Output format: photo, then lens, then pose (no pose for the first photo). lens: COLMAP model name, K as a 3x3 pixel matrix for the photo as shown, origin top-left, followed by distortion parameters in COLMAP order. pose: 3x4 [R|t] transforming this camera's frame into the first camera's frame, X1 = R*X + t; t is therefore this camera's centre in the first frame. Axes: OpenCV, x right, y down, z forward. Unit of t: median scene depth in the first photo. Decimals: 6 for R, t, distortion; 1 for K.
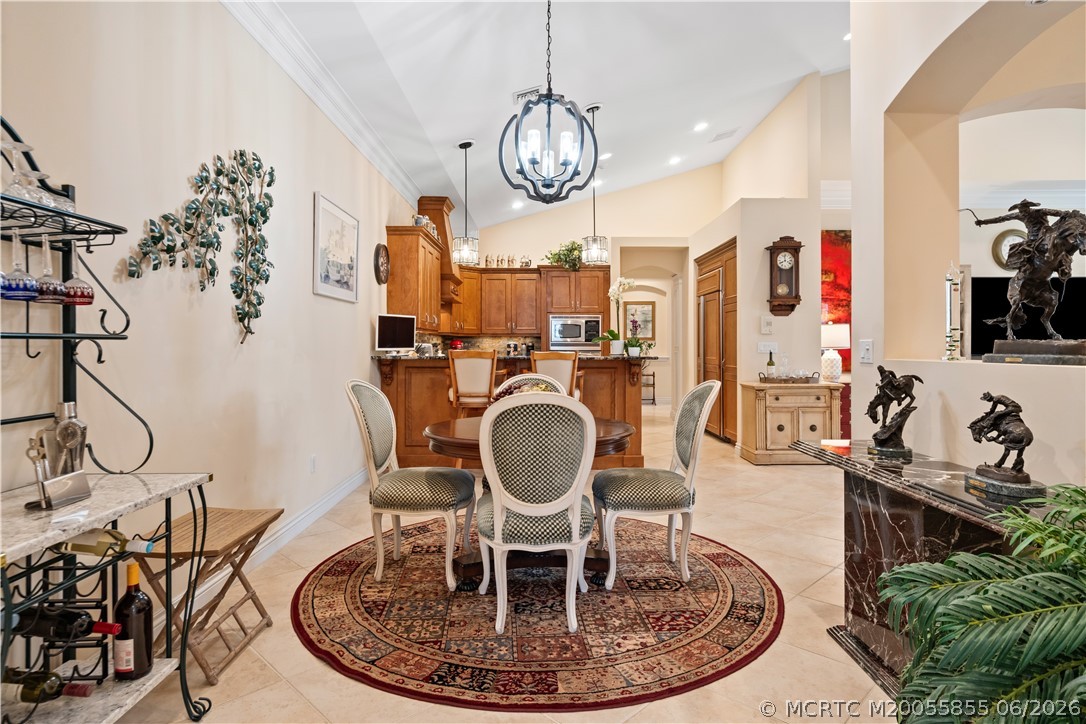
lens RADIAL K [[657.5, 0, 544.3], [0, 657.5, 347.3], [0, 0, 1]] dist [0.000441, 0.000043]
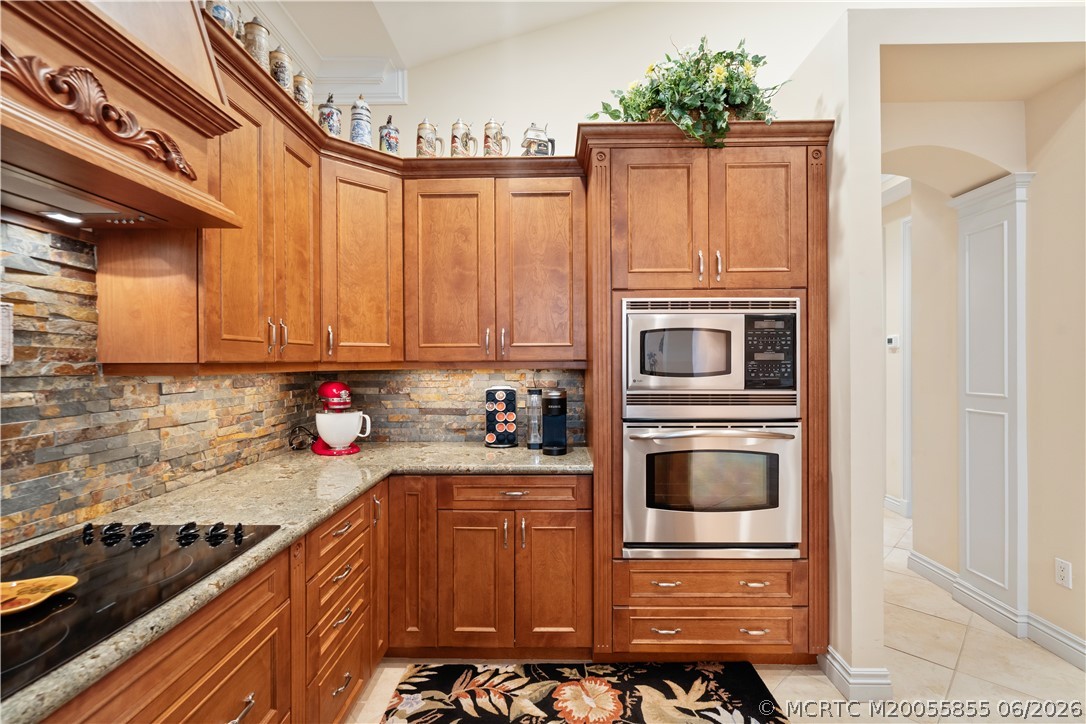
lens RADIAL K [[507.2, 0, 543.0], [0, 507.2, 362.0], [0, 0, 1]] dist [0.001138, 0.000142]
pose [[0.999423, -0.002962, -0.033830, -0.018703], [0.003007, 0.999995, 0.001268, -0.020961], [0.033826, -0.001369, 0.999427, 0.771600]]
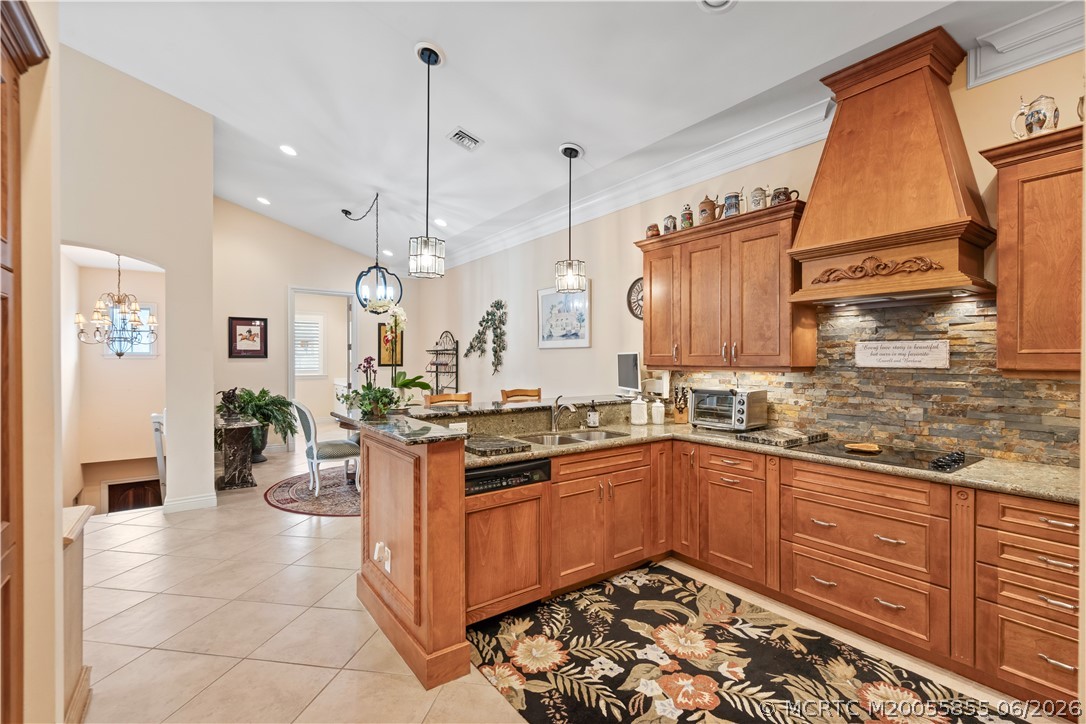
lens RADIAL K [[507.2, 0, 543.0], [0, 507.2, 362.0], [0, 0, 1]] dist [0.001138, 0.000142]
pose [[-0.840019, 0.008182, -0.542495, 0.169000], [0.004158, 0.999954, 0.008642, -0.026986], [0.542541, 0.005004, -0.840015, 0.993493]]
